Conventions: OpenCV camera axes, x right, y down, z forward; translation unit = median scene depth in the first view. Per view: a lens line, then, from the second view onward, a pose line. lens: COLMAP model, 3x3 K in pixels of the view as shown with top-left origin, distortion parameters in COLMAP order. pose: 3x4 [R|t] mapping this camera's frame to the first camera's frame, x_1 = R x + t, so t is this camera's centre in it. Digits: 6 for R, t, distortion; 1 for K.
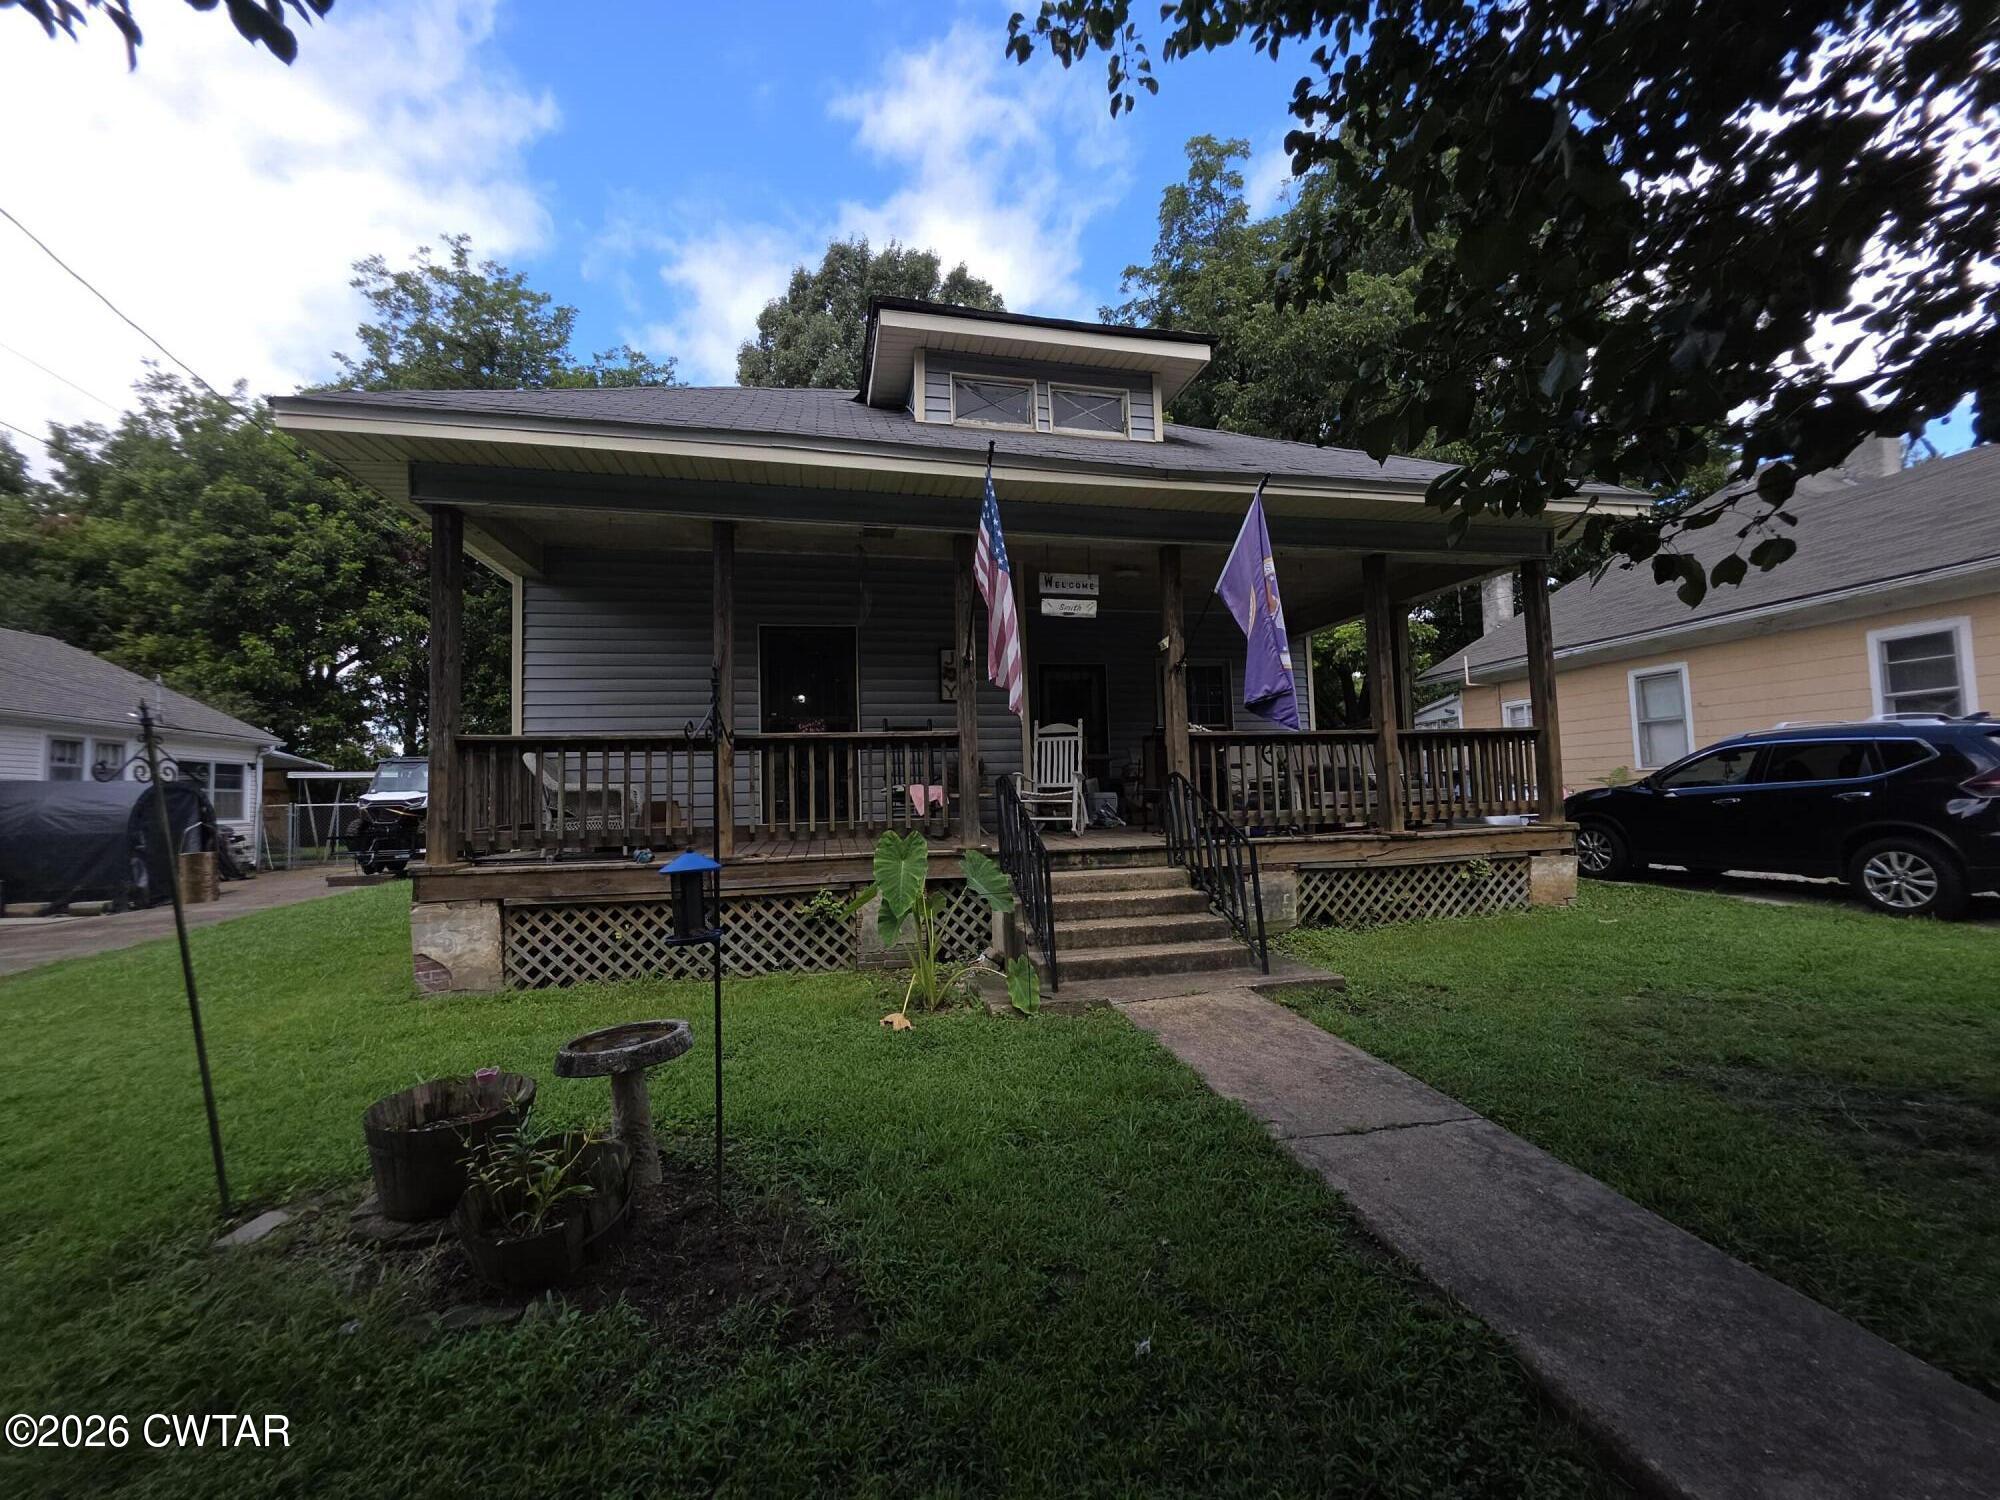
lens RADIAL K [[803.5, 0, 993.8], [0, 803.5, 746.1], [0, 0, 1]] dist [0.000639, -0.000020]
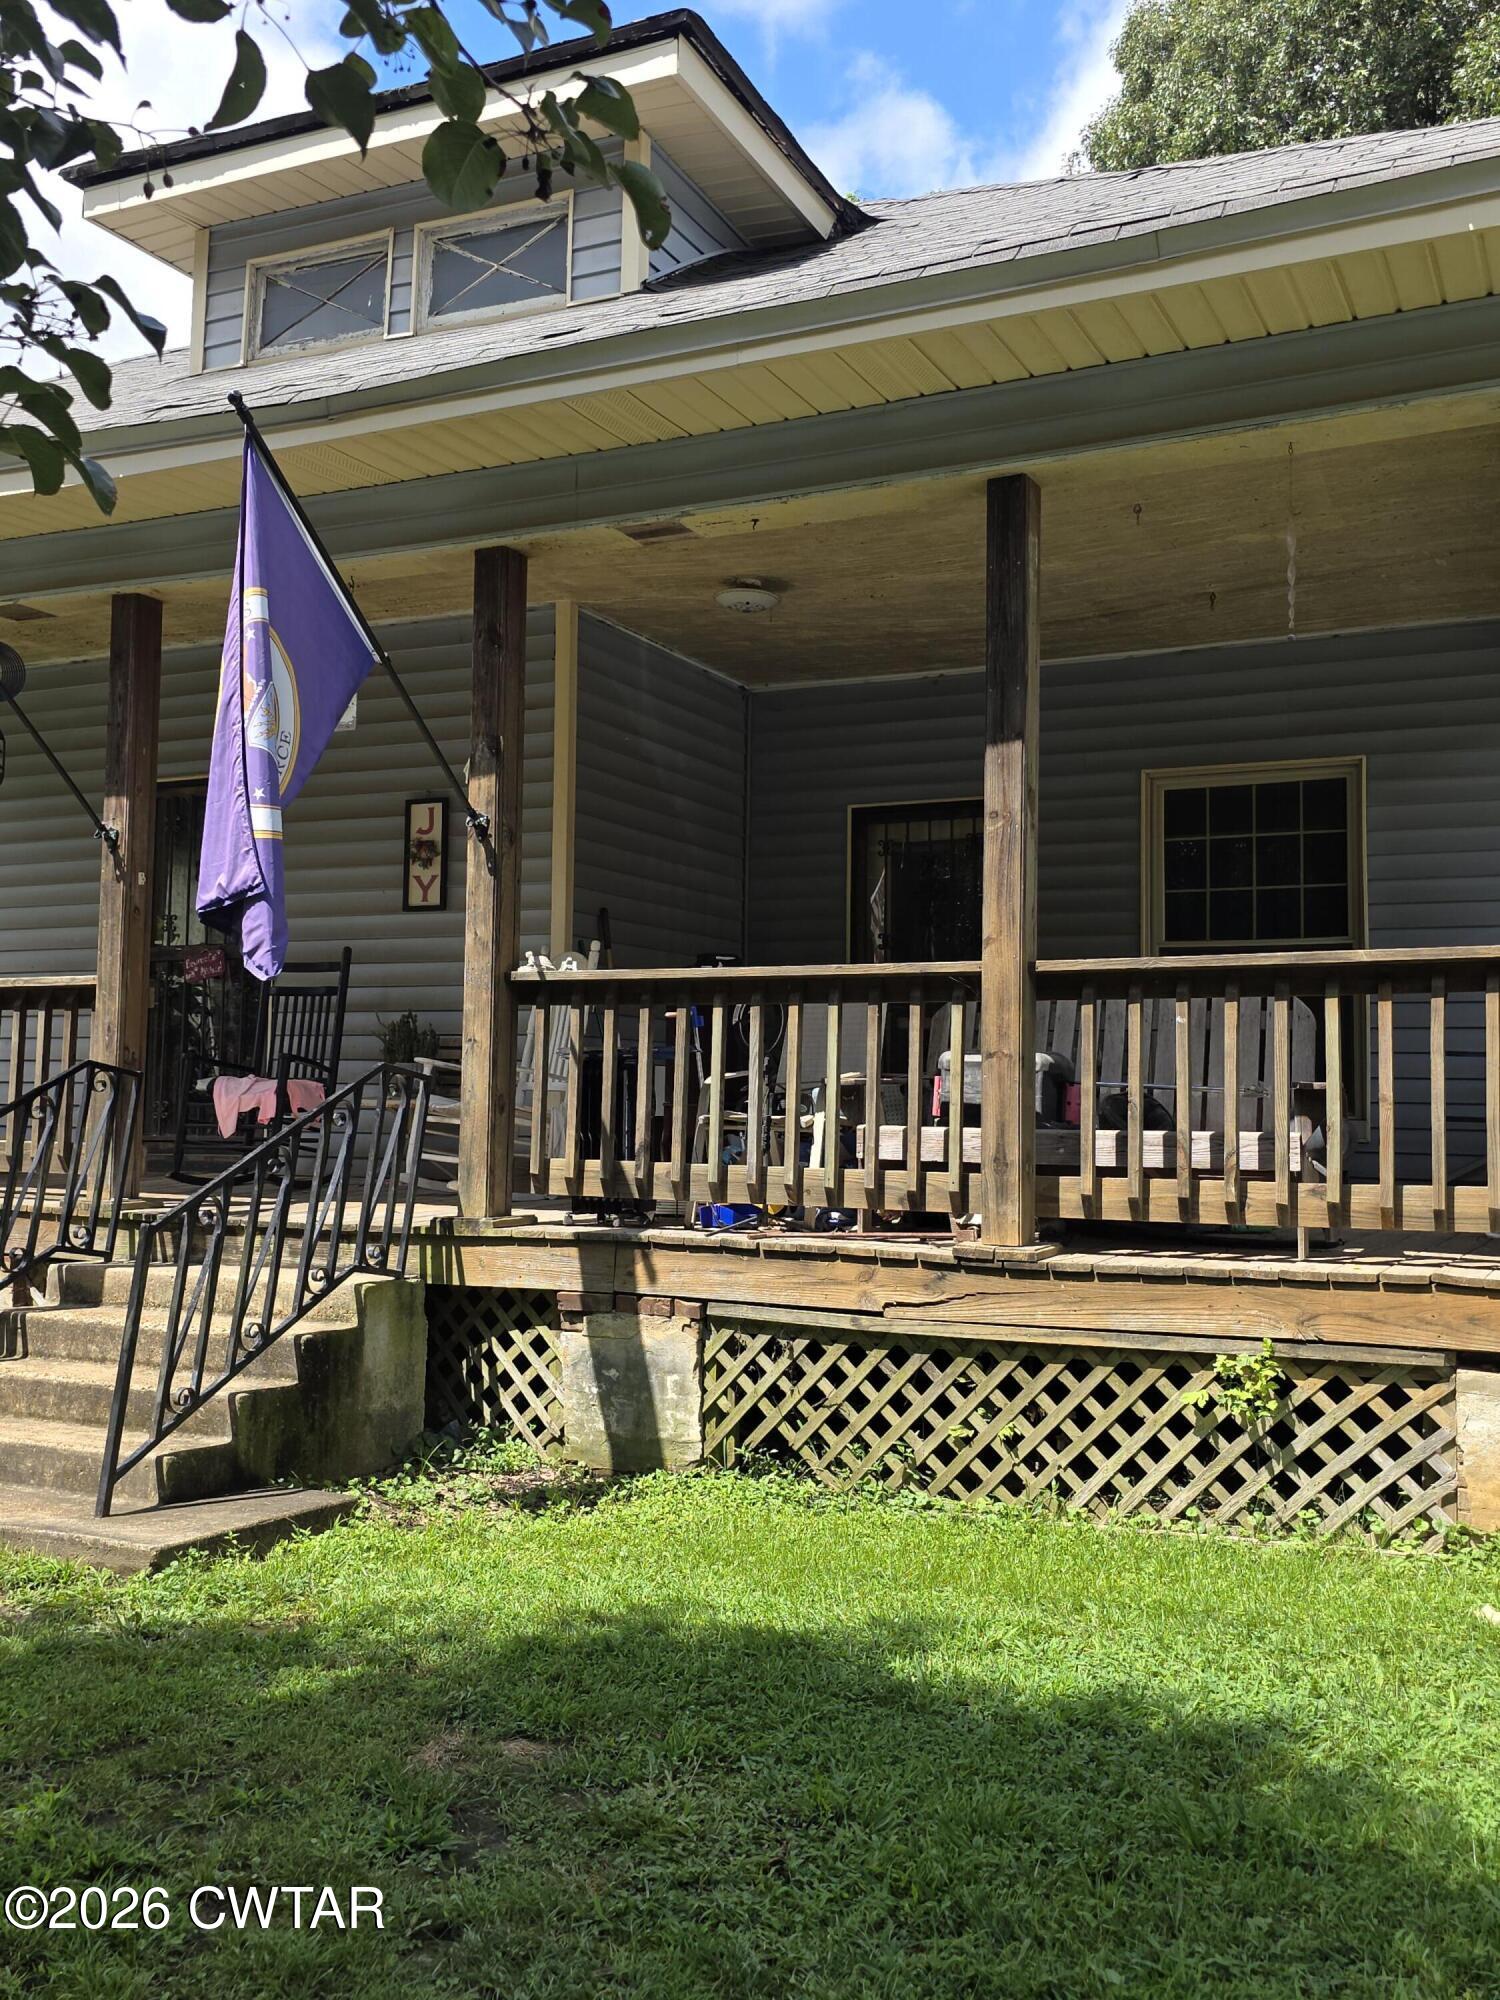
lens RADIAL K [[1806.4, 0, 756.8], [0, 1806.4, 971.6], [0, 0, 1]] dist [0.083843, -0.137958]
pose [[0.790462, -0.005587, -0.612485, 1.056762], [0.002806, 0.999981, -0.005500, -0.013644], [0.612504, 0.002629, 0.790463, 0.339845]]
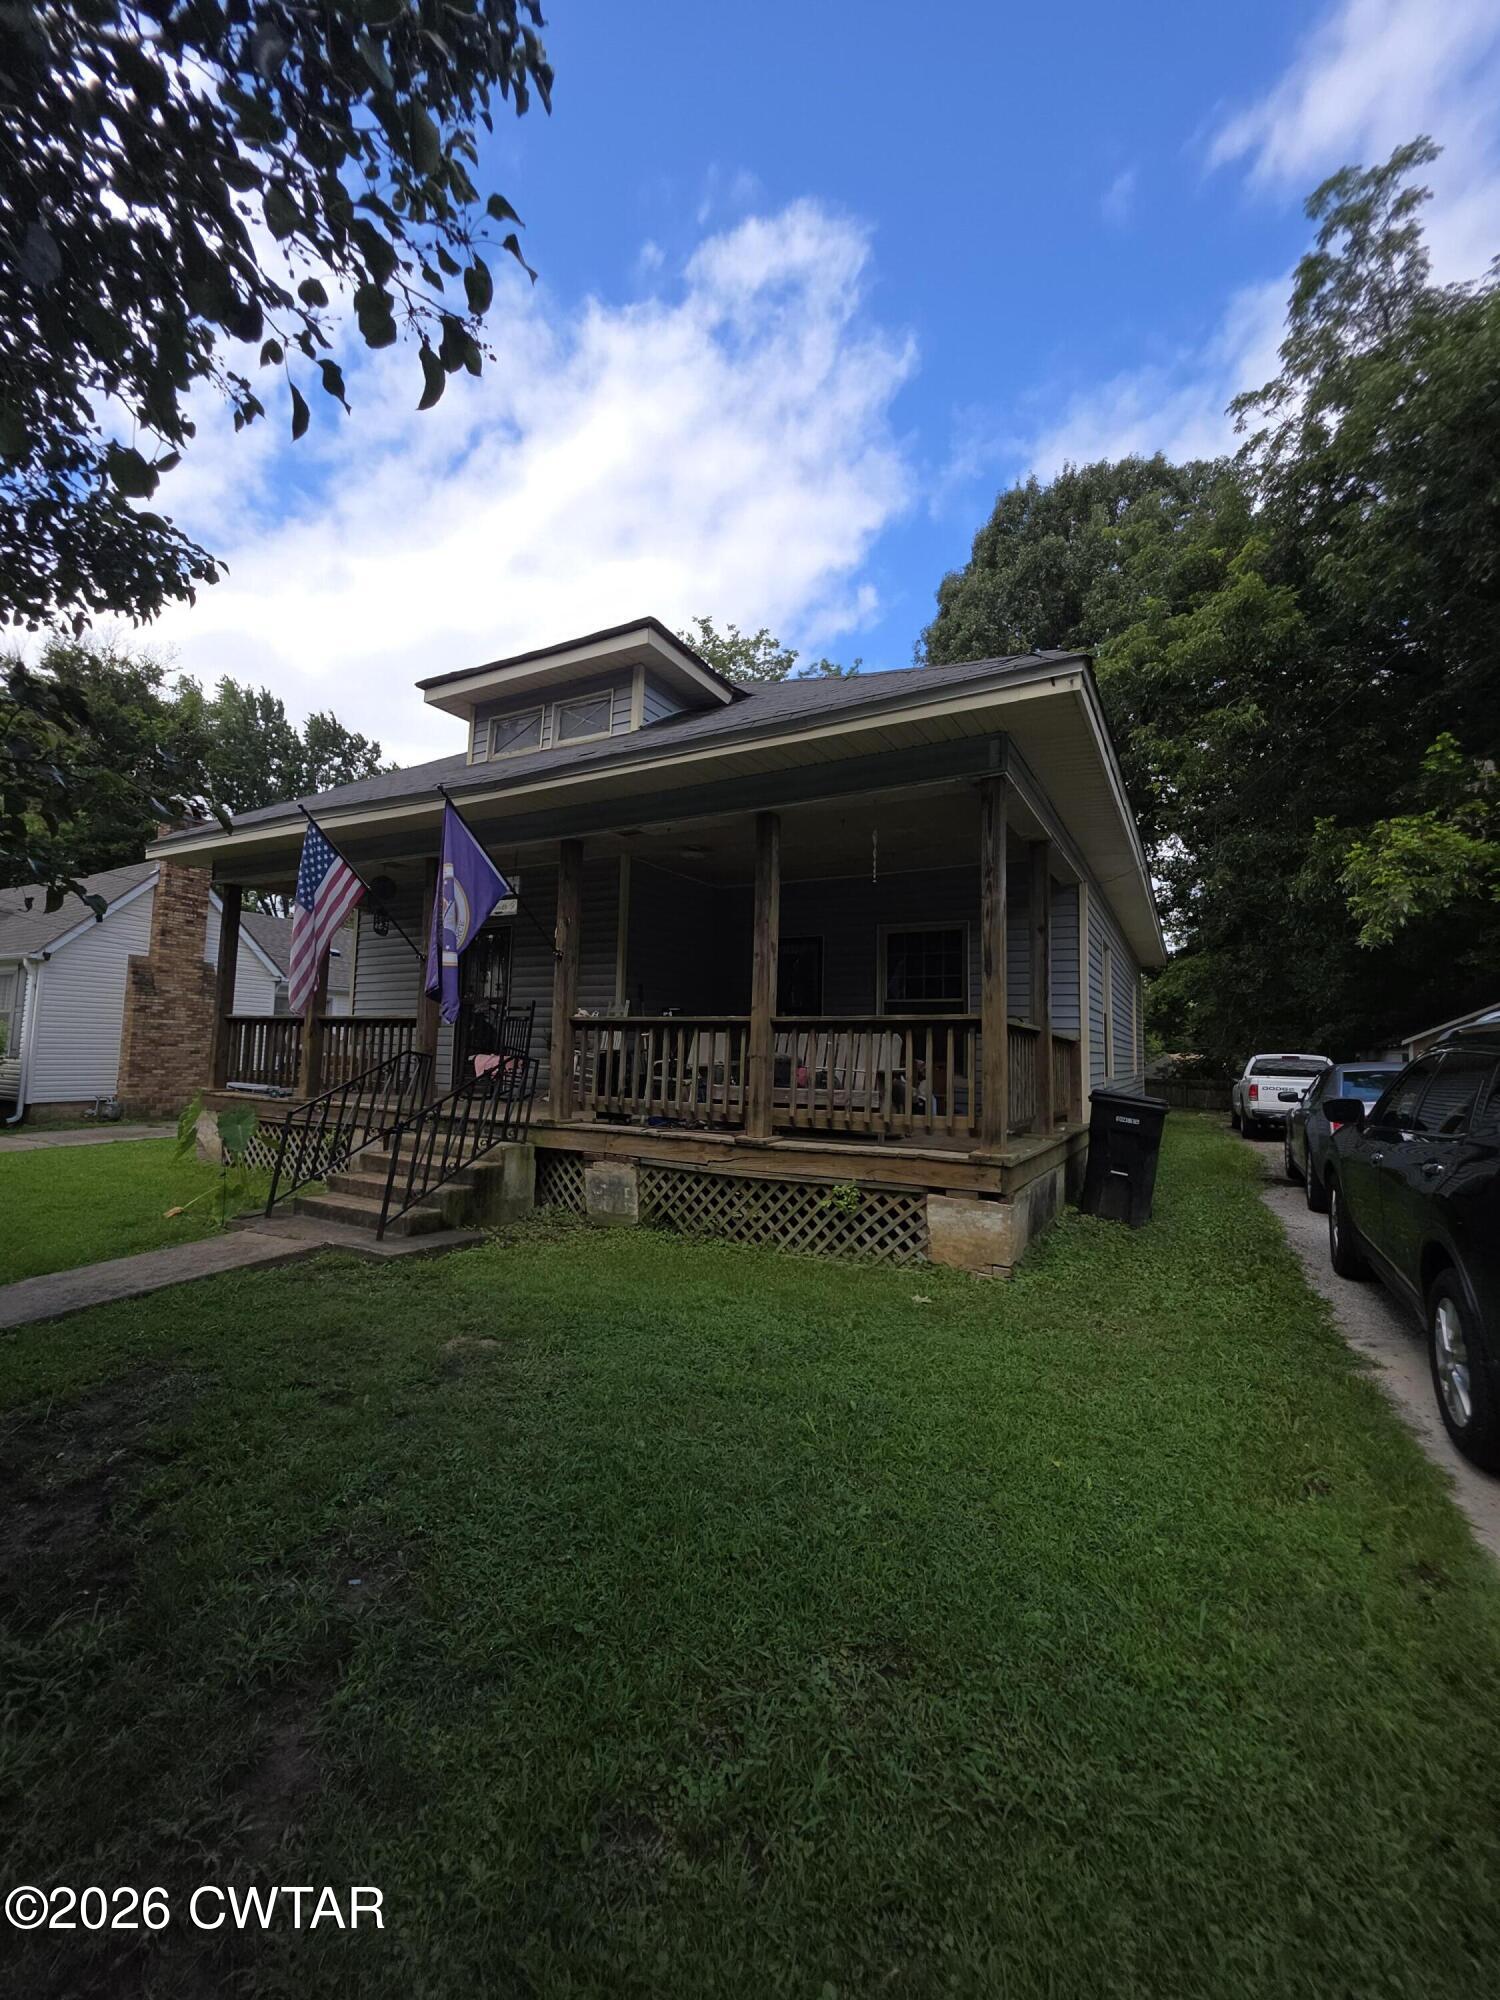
lens RADIAL K [[803.0, 0, 749.3], [0, 803.0, 990.0], [0, 0, 1]] dist [-0.000571, 0.000079]
pose [[0.747082, -0.005671, -0.664708, 1.231675], [-0.002871, 0.999927, -0.011757, -0.045365], [0.664726, 0.010692, 0.747011, 0.416798]]
